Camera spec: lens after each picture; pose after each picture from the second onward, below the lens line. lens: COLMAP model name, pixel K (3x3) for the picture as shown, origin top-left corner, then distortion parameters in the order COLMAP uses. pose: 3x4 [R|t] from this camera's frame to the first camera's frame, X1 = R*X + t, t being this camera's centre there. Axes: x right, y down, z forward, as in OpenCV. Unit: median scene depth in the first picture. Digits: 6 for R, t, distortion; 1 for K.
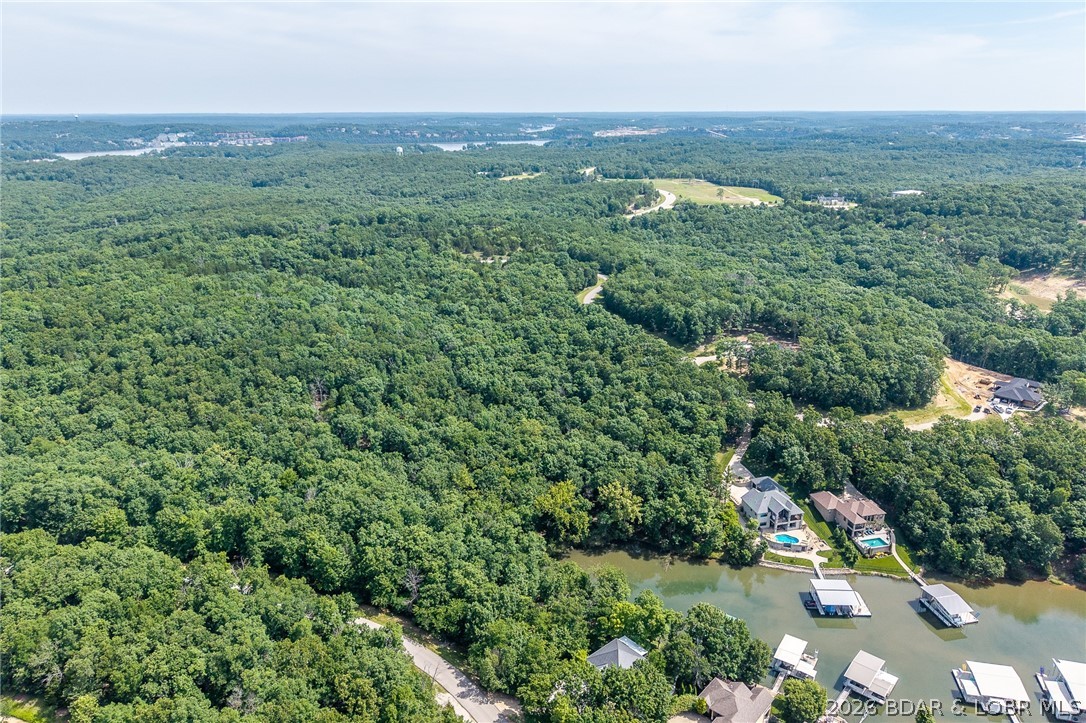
lens RADIAL K [[728.0, 0, 542.3], [0, 728.0, 360.0], [0, 0, 1]] dist [0.030289, -0.036772]
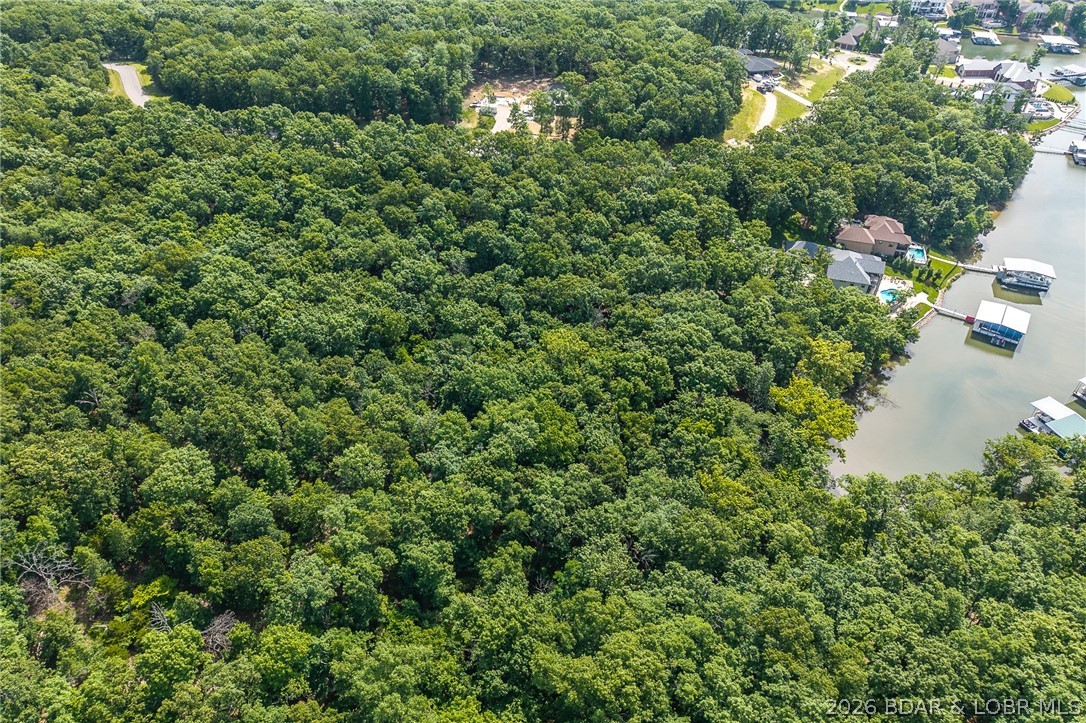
lens RADIAL K [[728.0, 0, 539.4], [0, 728.0, 372.3], [0, 0, 1]] dist [0.030289, -0.036772]
pose [[0.520703, -0.532083, 0.667650, -0.350358], [0.271333, 0.844624, 0.461508, -0.127758], [-0.809474, -0.059153, 0.584169, 0.614732]]
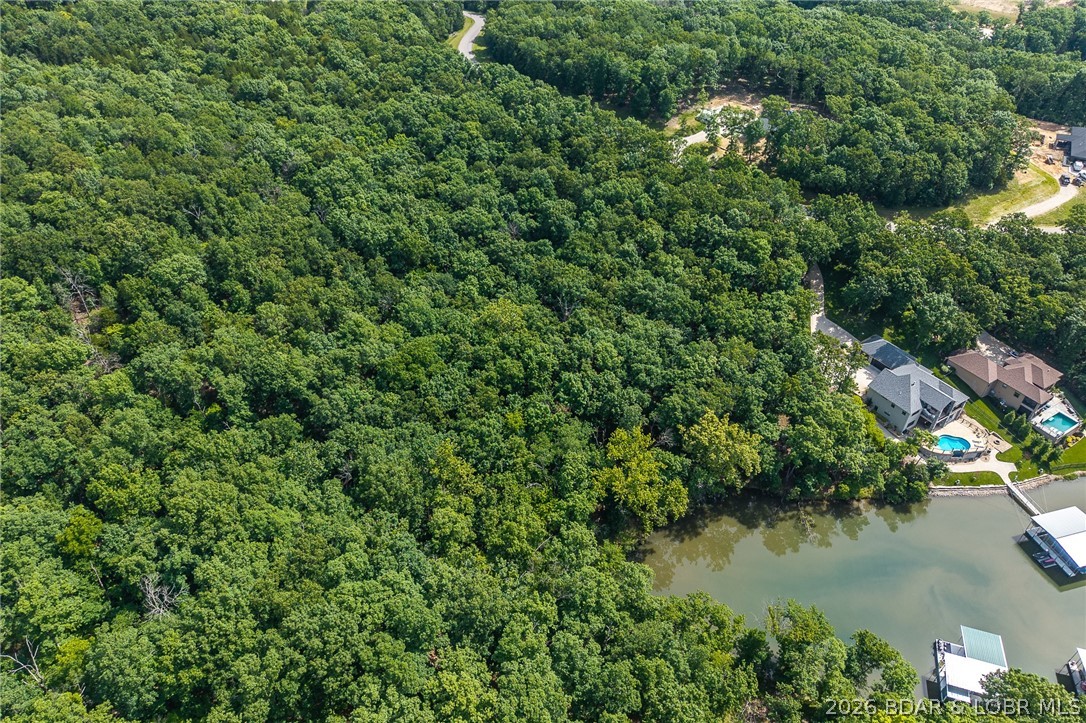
lens RADIAL K [[728.0, 0, 543.2], [0, 728.0, 366.7], [0, 0, 1]] dist [0.030289, -0.036772]
pose [[0.951054, -0.187957, 0.245291, -0.121029], [0.093057, 0.931110, 0.352669, -0.063729], [-0.294679, -0.312582, 0.903027, 0.394973]]
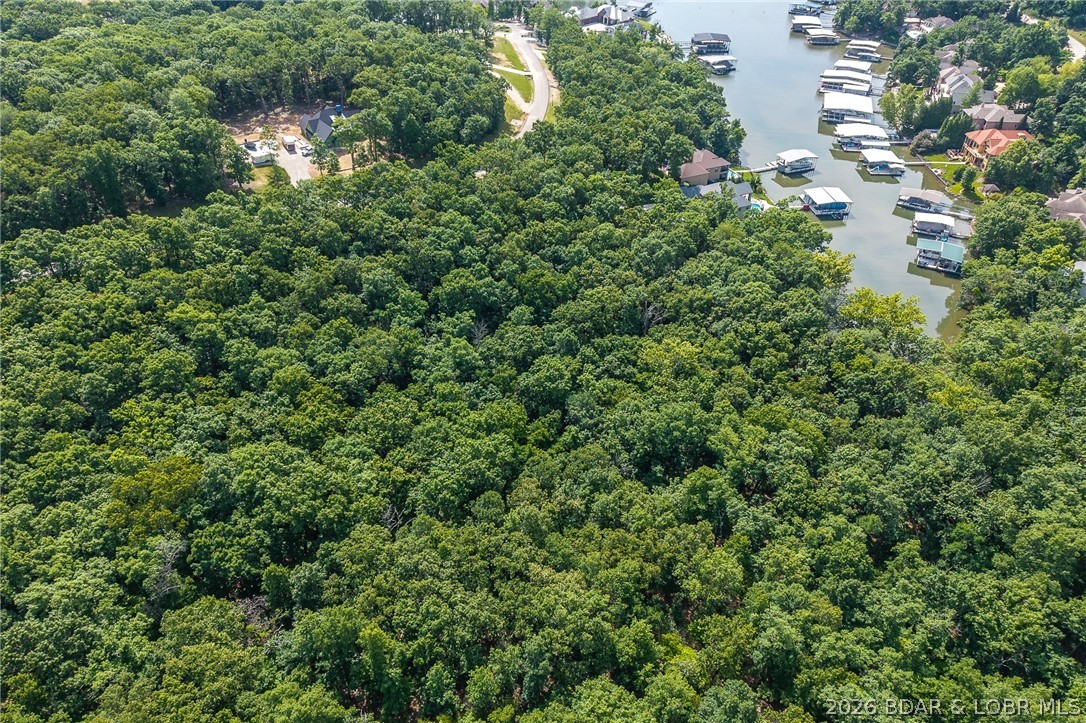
lens RADIAL K [[728.0, 0, 541.2], [0, 728.0, 367.1], [0, 0, 1]] dist [0.030289, -0.036772]
pose [[-0.177181, -0.613512, 0.769552, -0.336980], [0.315623, 0.705203, 0.634879, -0.213468], [-0.932196, 0.355376, 0.068690, 0.928867]]
